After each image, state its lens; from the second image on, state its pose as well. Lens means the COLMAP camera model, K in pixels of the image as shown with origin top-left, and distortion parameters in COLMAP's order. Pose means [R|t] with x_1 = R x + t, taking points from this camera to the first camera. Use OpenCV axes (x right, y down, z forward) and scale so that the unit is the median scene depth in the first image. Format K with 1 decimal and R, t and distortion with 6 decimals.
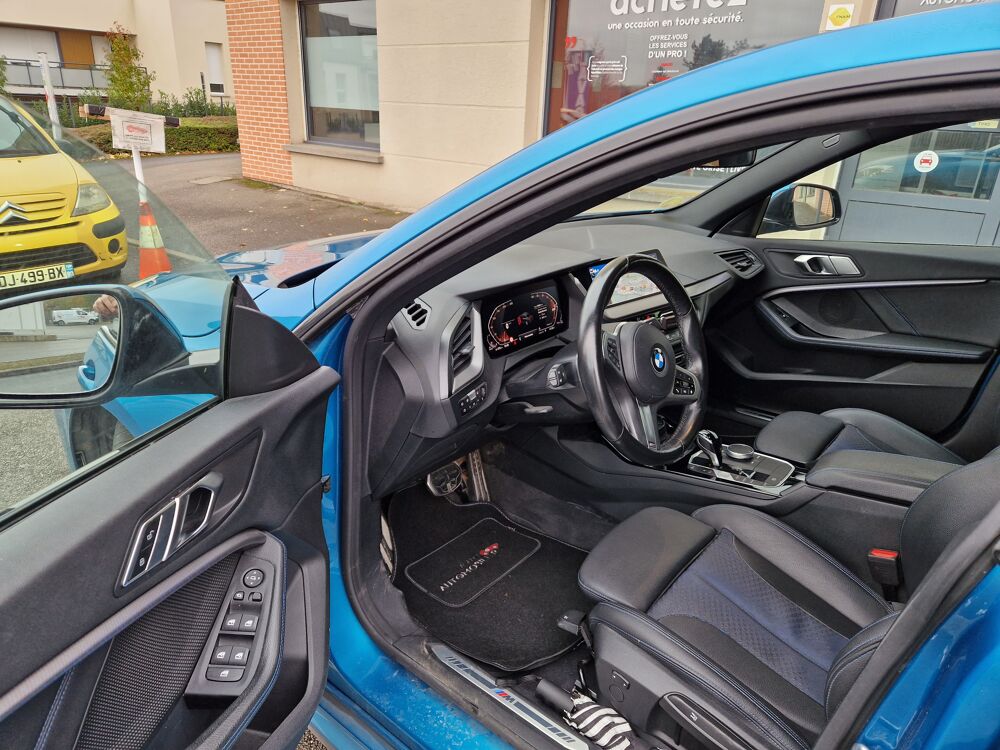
lens RADIAL K [[670.0, 0, 481.4], [0, 670.0, 376.0], [0, 0, 1]] dist [0.074108, -0.062552]
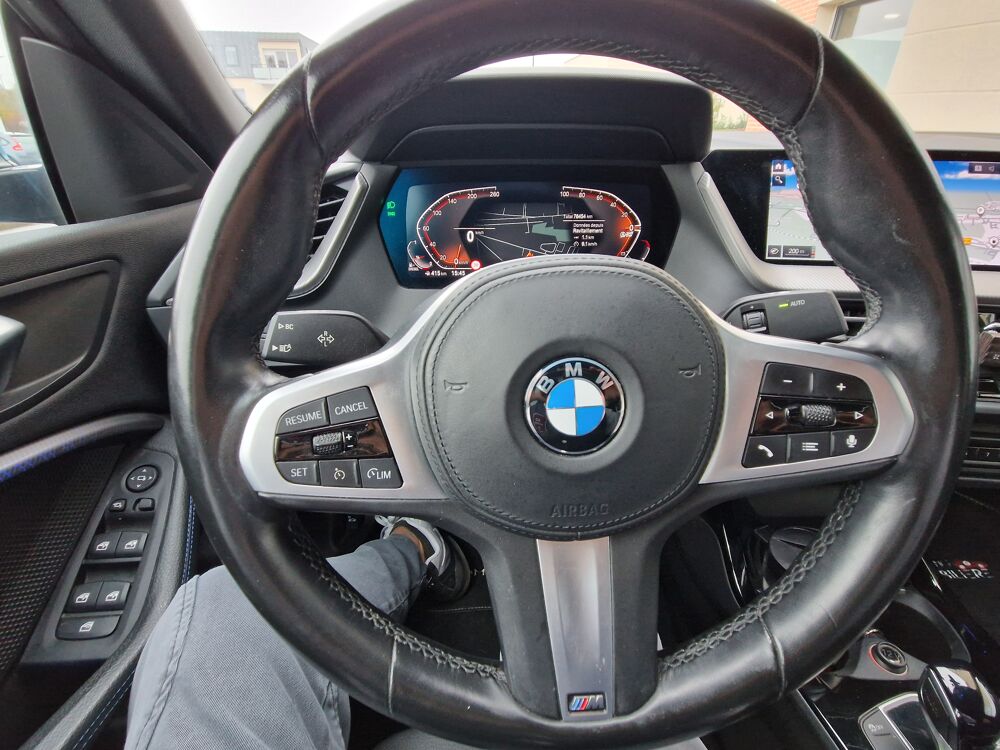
lens RADIAL K [[454.6, 0, 497.8], [0, 454.6, 367.6], [0, 0, 1]] dist [0.011502, -0.009529]
pose [[0.661059, 0.337602, -0.670094, 0.201837], [-0.266989, 0.940447, 0.210420, -0.036657], [0.701226, 0.039808, 0.711827, 0.480104]]
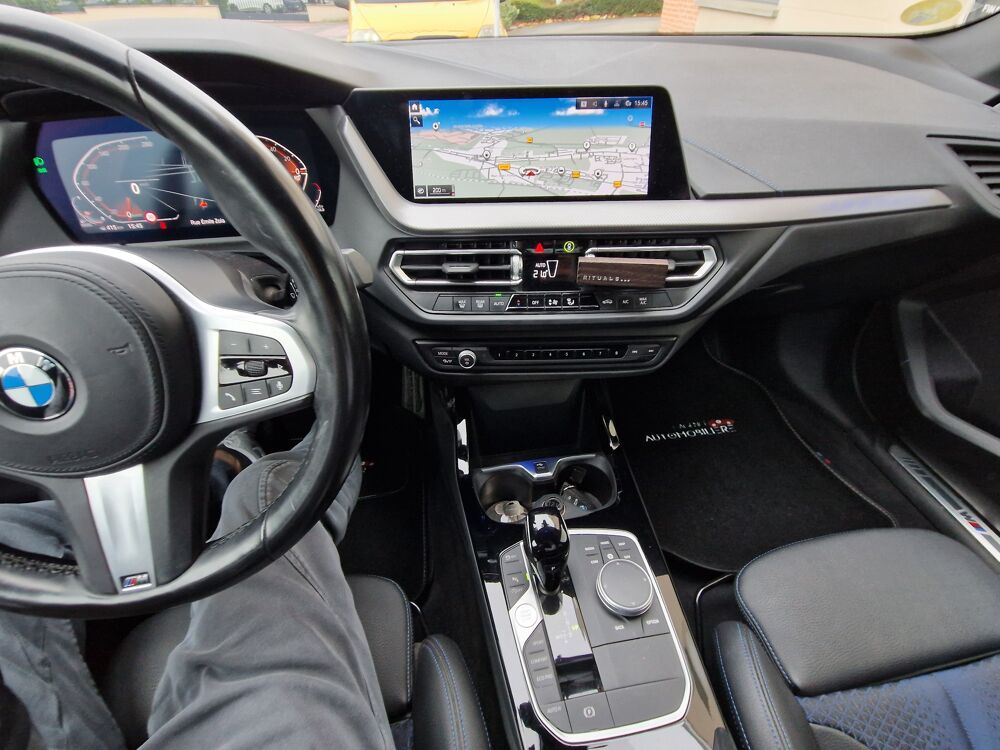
lens RADIAL K [[454.6, 0, 497.8], [0, 454.6, 367.6], [0, 0, 1]] dist [0.011502, -0.009529]
pose [[0.763911, 0.405641, -0.501892, 0.309311], [-0.221607, 0.895341, 0.386336, -0.093912], [0.606078, -0.183904, 0.773853, 0.542907]]
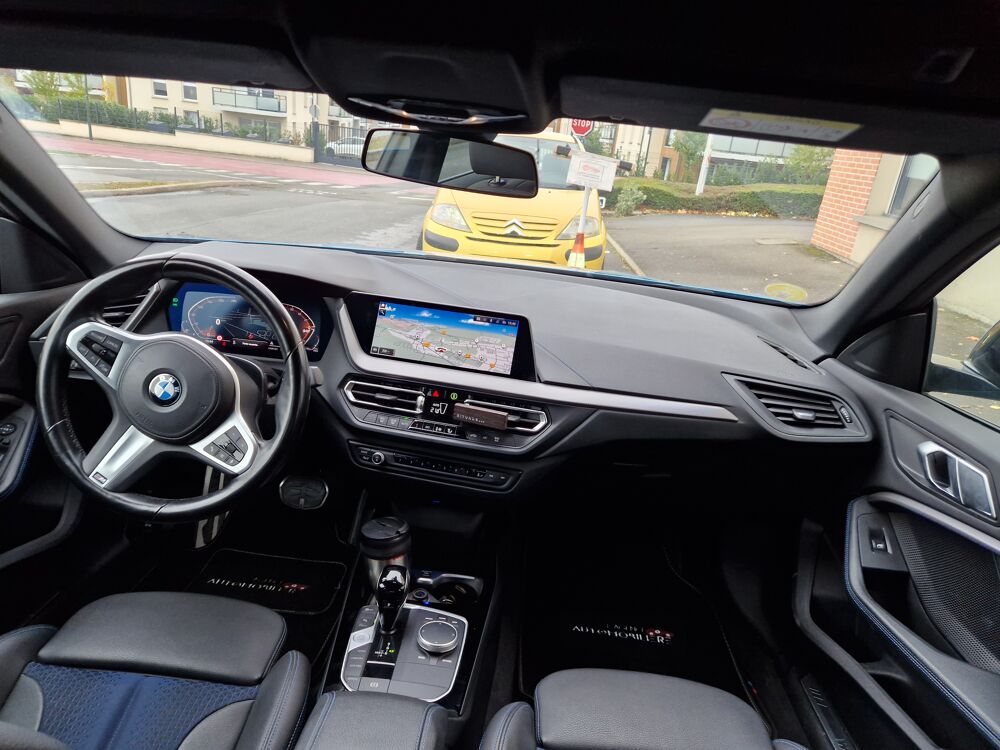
lens RADIAL K [[670.0, 0, 481.4], [0, 670.0, 376.0], [0, 0, 1]] dist [0.074108, -0.062552]
pose [[0.601867, 0.305707, -0.737766, 0.599029], [-0.372401, 0.924673, 0.079352, -0.133158], [0.706451, 0.226986, 0.670376, 0.407241]]
